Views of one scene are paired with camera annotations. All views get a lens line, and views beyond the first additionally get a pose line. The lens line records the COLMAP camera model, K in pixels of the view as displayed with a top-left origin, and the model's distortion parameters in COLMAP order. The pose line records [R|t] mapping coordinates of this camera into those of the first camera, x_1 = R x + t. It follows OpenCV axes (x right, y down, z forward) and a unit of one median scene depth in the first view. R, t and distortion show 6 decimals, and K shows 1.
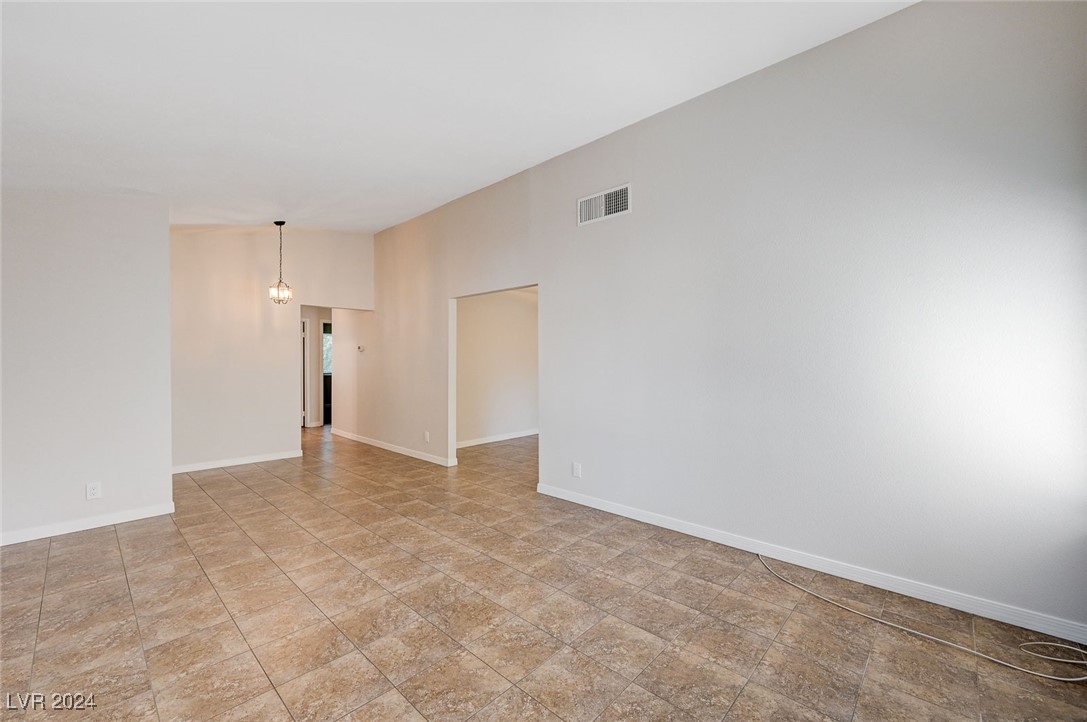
lens RADIAL K [[432.6, 0, 542.8], [0, 432.6, 364.3], [0, 0, 1]] dist [0.002356, -0.000025]
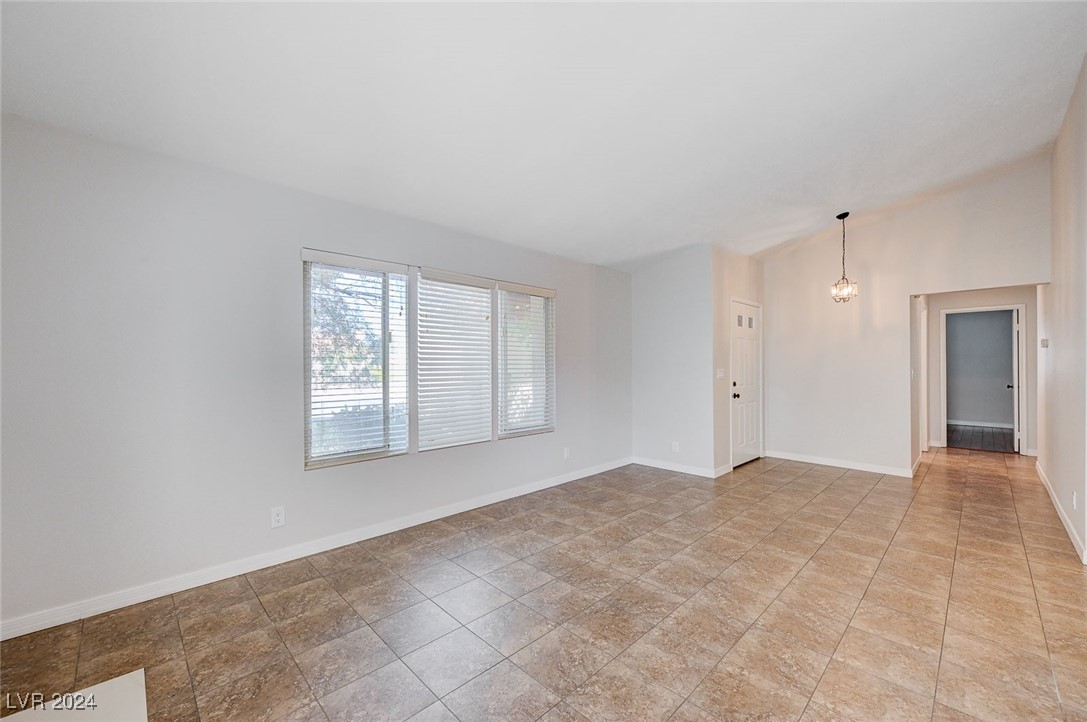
lens RADIAL K [[432.6, 0, 542.6], [0, 432.6, 359.9], [0, 0, 1]] dist [0.002356, -0.000025]
pose [[-0.033614, -0.009164, -0.999393, 0.569146], [-0.007065, 0.999935, -0.008931, -0.002318], [0.999410, 0.006761, -0.033677, 0.620131]]
